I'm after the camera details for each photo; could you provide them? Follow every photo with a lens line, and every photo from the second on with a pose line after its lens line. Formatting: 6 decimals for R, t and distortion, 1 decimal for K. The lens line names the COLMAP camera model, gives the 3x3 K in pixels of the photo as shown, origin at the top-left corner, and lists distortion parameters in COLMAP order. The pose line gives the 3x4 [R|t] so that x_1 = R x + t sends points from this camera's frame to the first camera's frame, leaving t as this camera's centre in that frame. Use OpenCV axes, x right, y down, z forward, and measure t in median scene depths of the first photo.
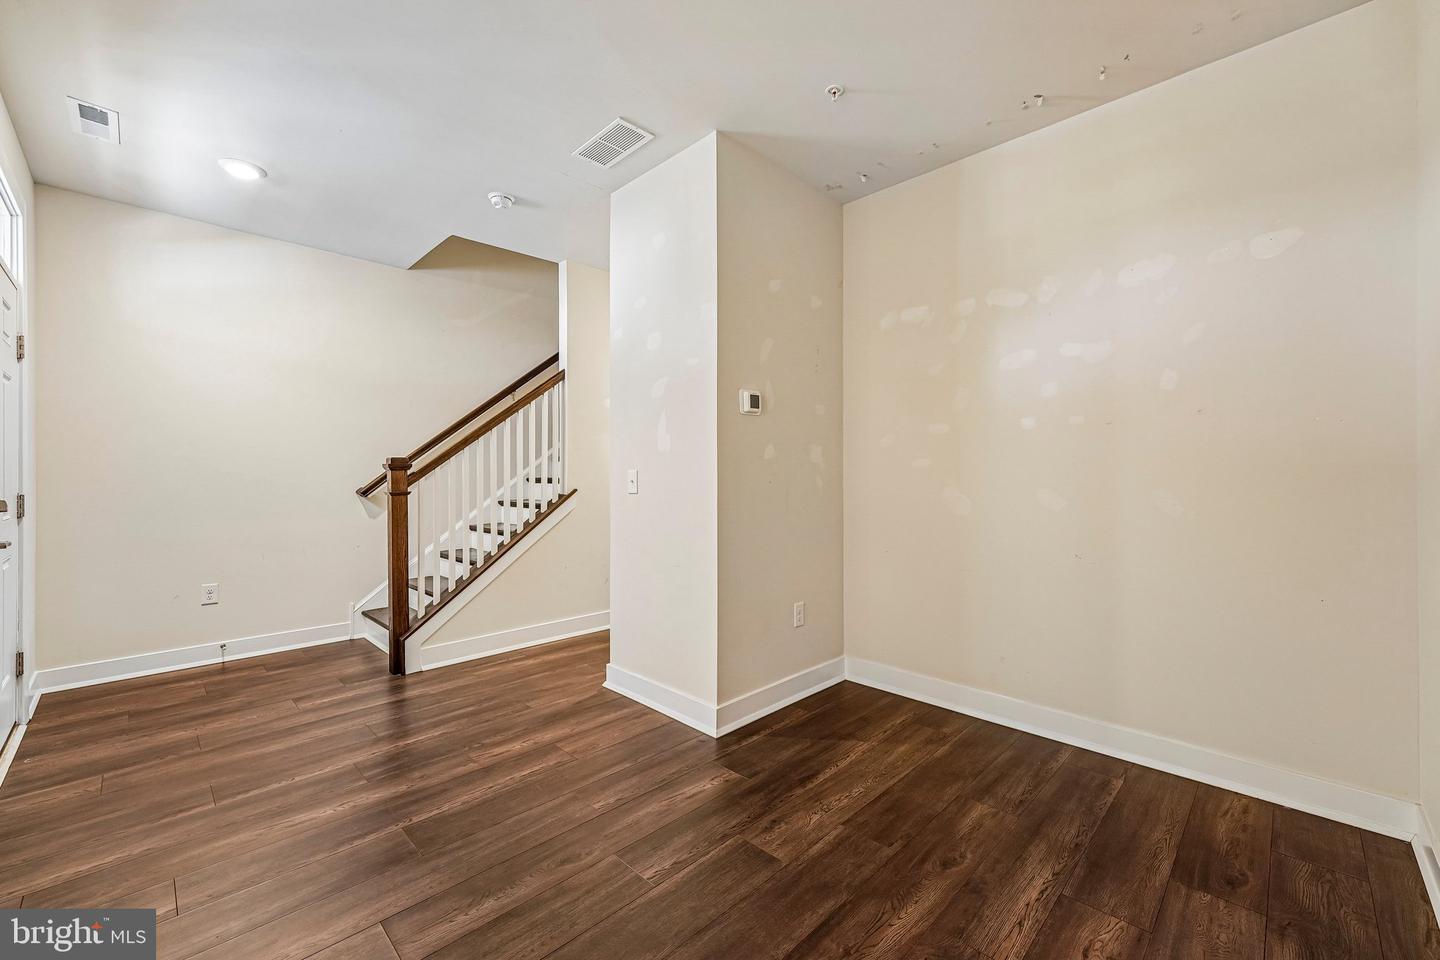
lens RADIAL K [[587.0, 0, 718.6], [0, 587.0, 477.8], [0, 0, 1]] dist [0.013024, -0.000099]
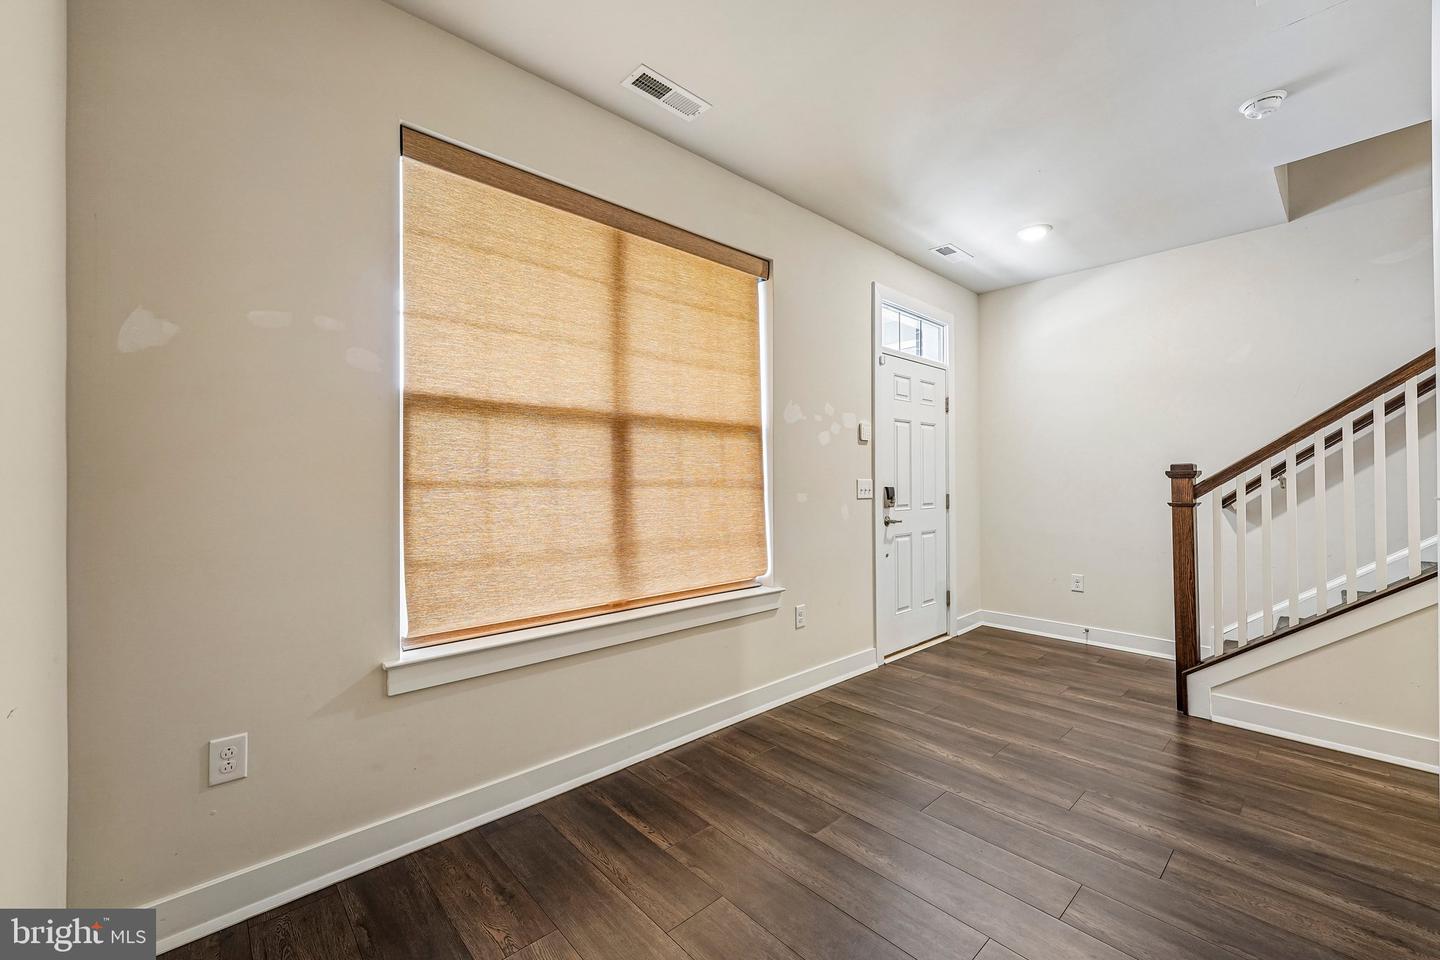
lens RADIAL K [[587.0, 0, 719.0], [0, 587.0, 477.2], [0, 0, 1]] dist [0.013024, -0.000099]
pose [[-0.042190, -0.004823, -0.999098, 0.412468], [-0.004266, 0.999980, -0.004648, -0.008616], [0.999101, 0.004066, -0.042210, 0.389355]]
